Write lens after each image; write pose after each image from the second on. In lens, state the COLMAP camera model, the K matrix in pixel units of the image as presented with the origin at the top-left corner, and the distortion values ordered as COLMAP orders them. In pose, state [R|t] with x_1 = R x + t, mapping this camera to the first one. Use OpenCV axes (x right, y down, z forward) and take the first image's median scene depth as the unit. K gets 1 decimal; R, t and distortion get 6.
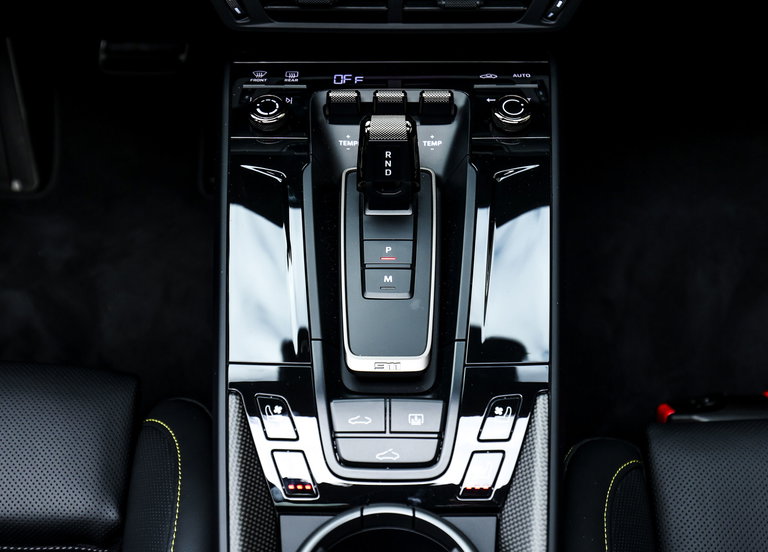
lens RADIAL K [[926.5, 0, 380.7], [0, 926.5, 270.3], [0, 0, 1]] dist [0.049513, 0.000000]
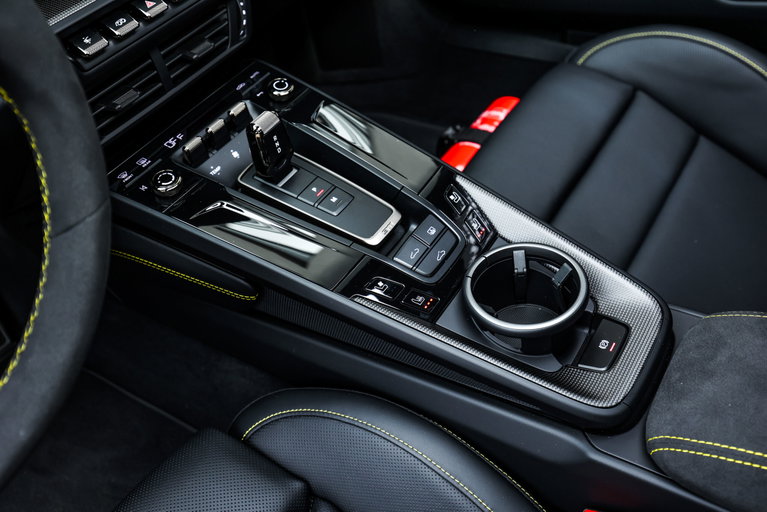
lens RADIAL K [[740.4, 0, 382.7], [0, 740.4, 258.1], [0, 0, 1]] dist [0.030108, 0.000000]
pose [[0.532328, -0.634003, 0.560952, -0.715495], [0.668107, 0.721580, 0.181535, -0.091003], [-0.519865, 0.278140, 0.807699, 0.013186]]
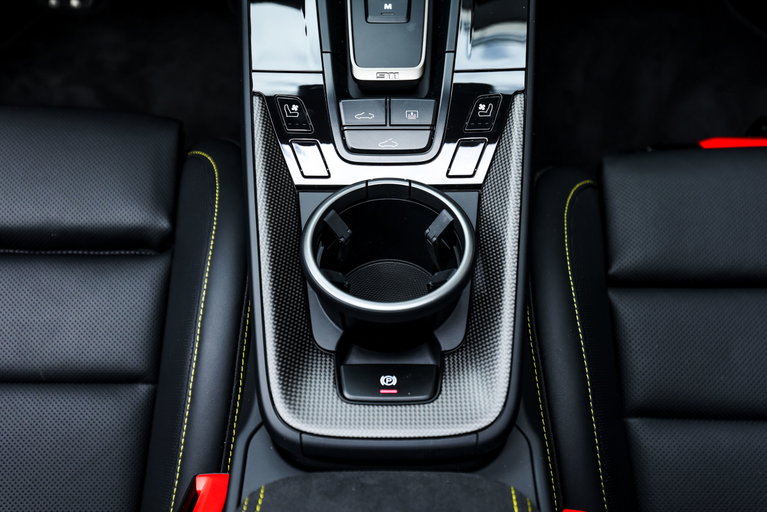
lens RADIAL K [[740.4, 0, 371.7], [0, 740.4, 250.6], [0, 0, 1]] dist [0.030108, 0.000000]
pose [[0.999861, -0.005350, -0.015784, 0.001014], [0.007665, 0.988589, 0.150441, 0.177748], [0.014799, -0.150541, 0.988493, 0.037130]]
